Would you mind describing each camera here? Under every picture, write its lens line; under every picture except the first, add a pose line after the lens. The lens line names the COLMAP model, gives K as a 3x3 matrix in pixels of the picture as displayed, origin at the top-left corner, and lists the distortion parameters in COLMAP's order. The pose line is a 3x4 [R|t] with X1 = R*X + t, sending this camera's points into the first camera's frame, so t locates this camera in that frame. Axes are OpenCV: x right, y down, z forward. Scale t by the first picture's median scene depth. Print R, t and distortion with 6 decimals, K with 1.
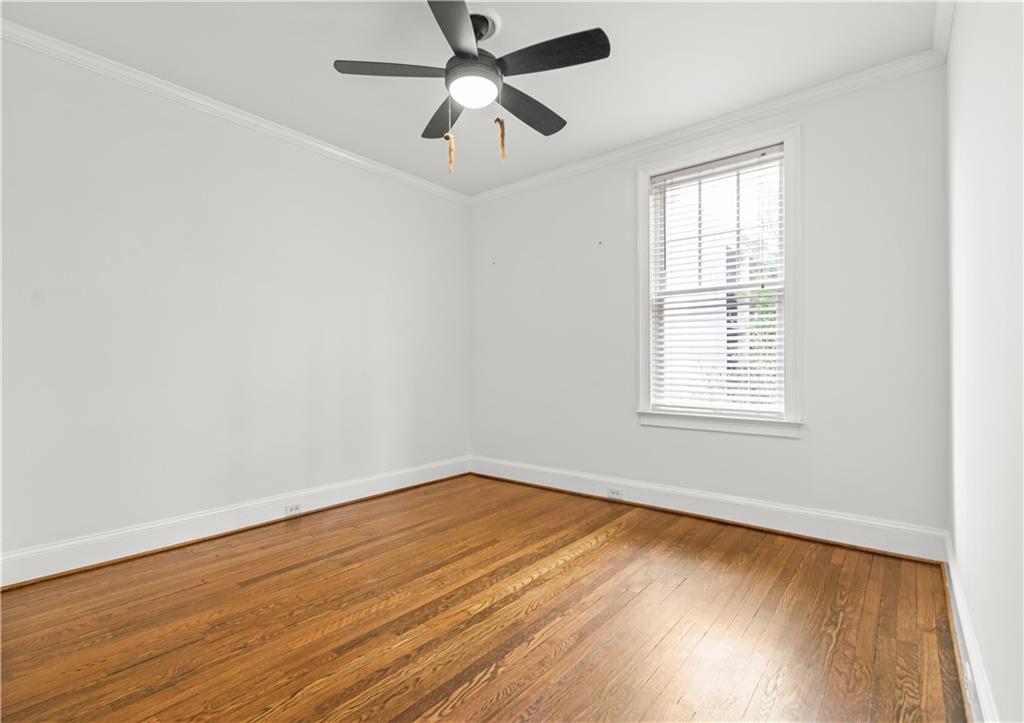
lens RADIAL K [[485.3, 0, 481.9], [0, 485.3, 360.9], [0, 0, 1]] dist [0.000469, -0.000837]
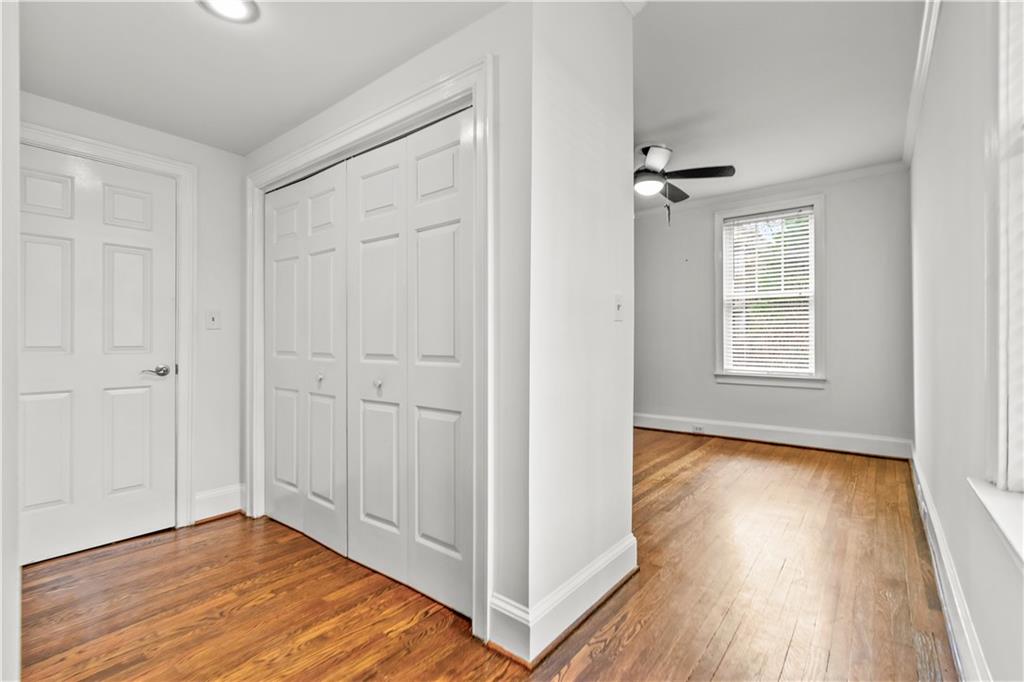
lens RADIAL K [[473.1, 0, 502.6], [0, 473.1, 333.0], [0, 0, 1]] dist [0.000687, -0.000287]
pose [[0.999098, 0.002232, 0.042396, -0.529321], [-0.001957, 0.999977, -0.006527, -0.015152], [-0.042409, 0.006438, 0.999080, -0.580484]]
